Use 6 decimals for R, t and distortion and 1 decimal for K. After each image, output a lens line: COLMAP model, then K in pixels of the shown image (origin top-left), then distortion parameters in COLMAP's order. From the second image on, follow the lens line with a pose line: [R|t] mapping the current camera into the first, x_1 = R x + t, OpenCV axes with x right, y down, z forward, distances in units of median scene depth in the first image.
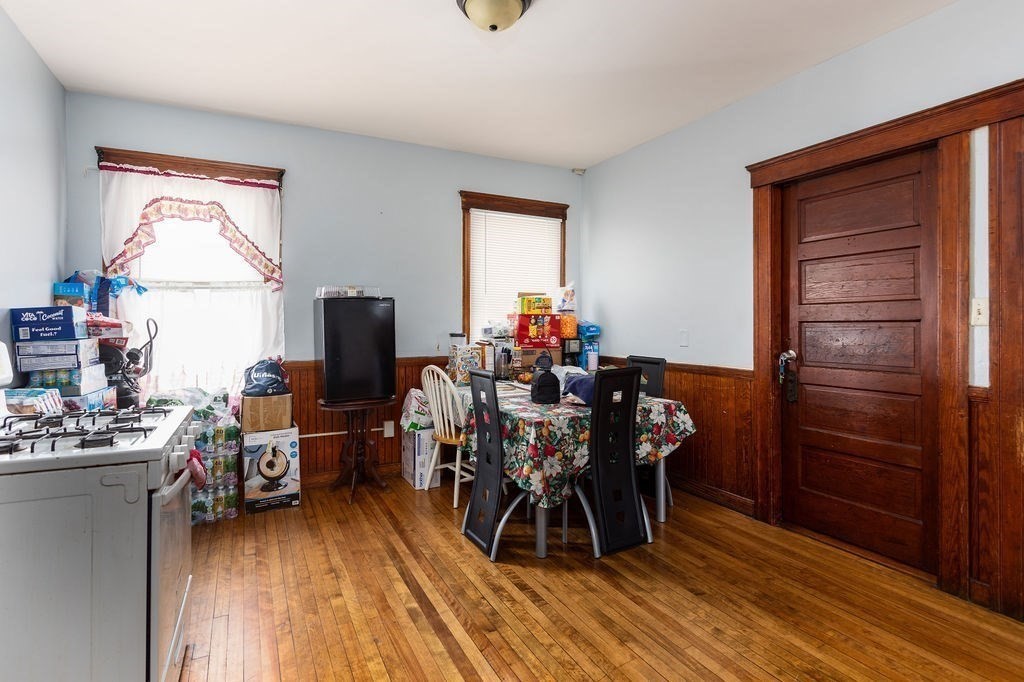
lens RADIAL K [[497.8, 0, 504.3], [0, 497.8, 332.8], [0, 0, 1]] dist [0.002068, 0.001119]
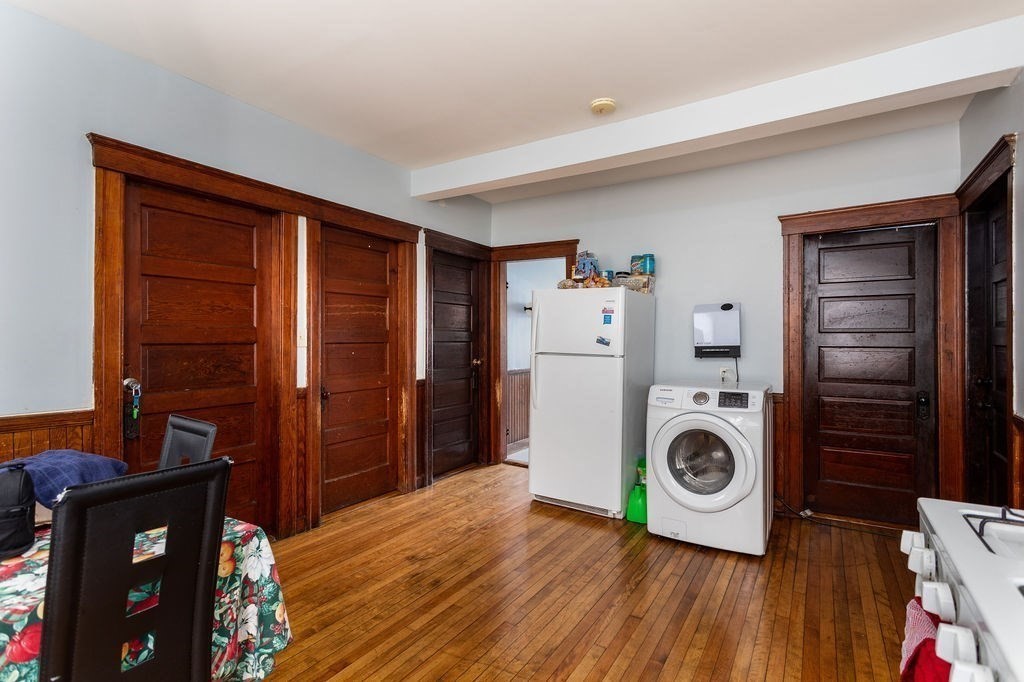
lens RADIAL K [[497.8, 0, 503.7], [0, 497.8, 337.8], [0, 0, 1]] dist [0.002068, 0.001119]
pose [[-0.495948, 0.002113, 0.868350, -0.655956], [0.011869, 0.999920, 0.004346, -0.040524], [-0.868271, 0.012462, -0.495933, 1.211984]]
